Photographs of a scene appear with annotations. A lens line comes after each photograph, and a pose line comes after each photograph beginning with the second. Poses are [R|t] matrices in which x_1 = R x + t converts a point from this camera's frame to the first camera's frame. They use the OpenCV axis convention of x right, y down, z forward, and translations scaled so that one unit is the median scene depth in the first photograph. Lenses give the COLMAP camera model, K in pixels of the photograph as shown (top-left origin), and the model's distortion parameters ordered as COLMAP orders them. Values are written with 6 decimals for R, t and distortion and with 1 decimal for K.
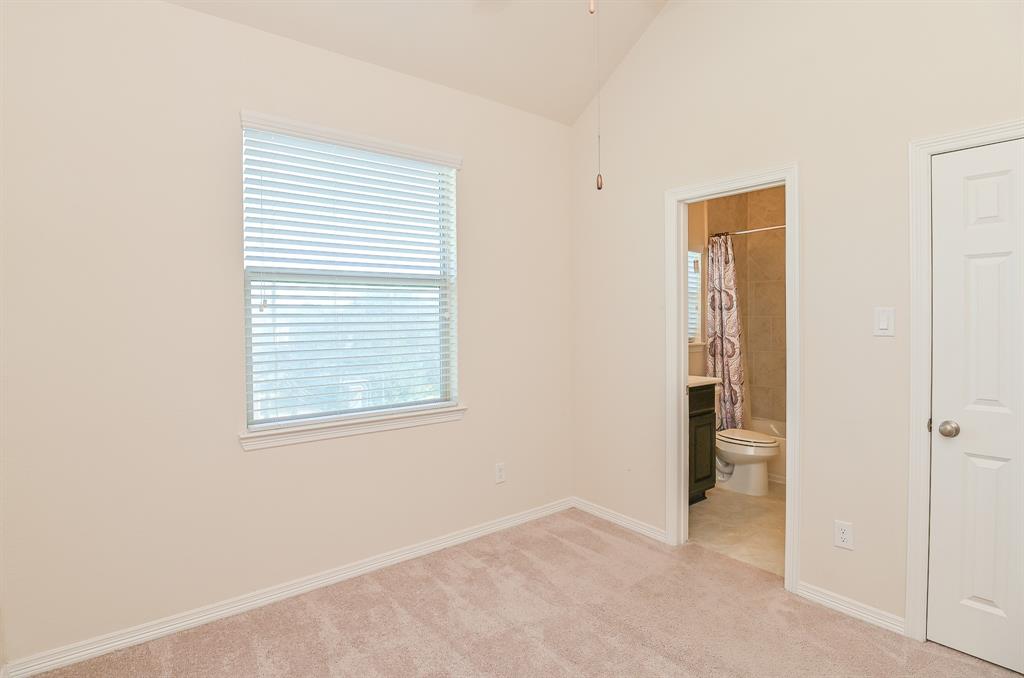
lens RADIAL K [[506.6, 0, 500.0], [0, 506.6, 317.8], [0, 0, 1]] dist [-0.023107, -0.005914]
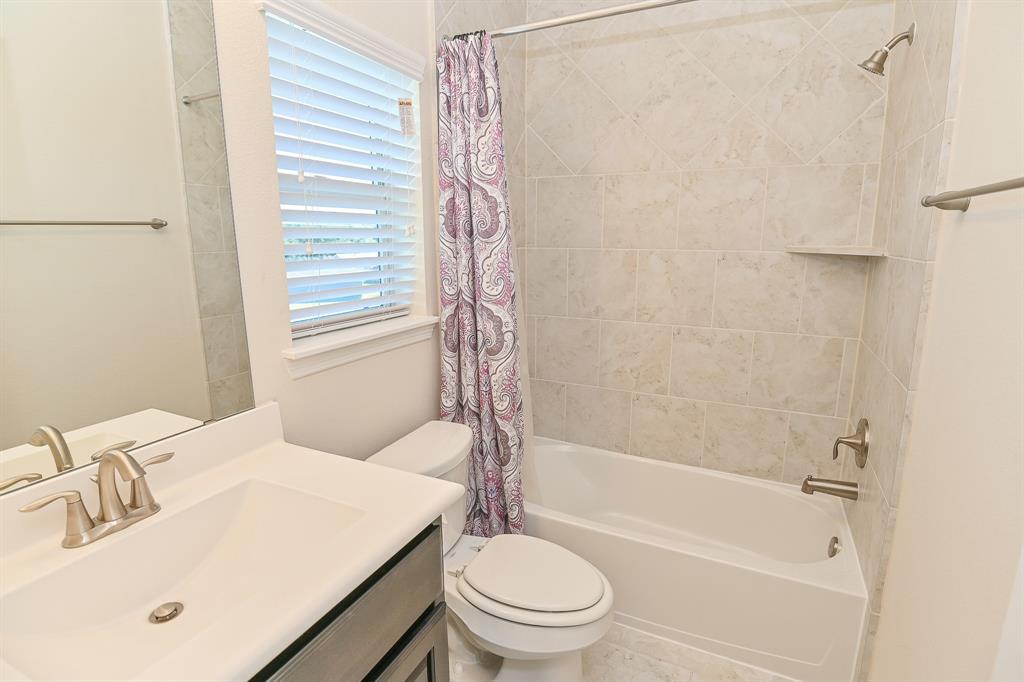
lens RADIAL K [[506.6, 0, 511.5], [0, 506.6, 340.1], [0, 0, 1]] dist [-0.023107, -0.005914]
pose [[0.897976, -0.089374, 0.430872, 0.286610], [0.002646, 0.980236, 0.197812, -0.014024], [-0.440036, -0.176491, 0.880465, 0.616587]]
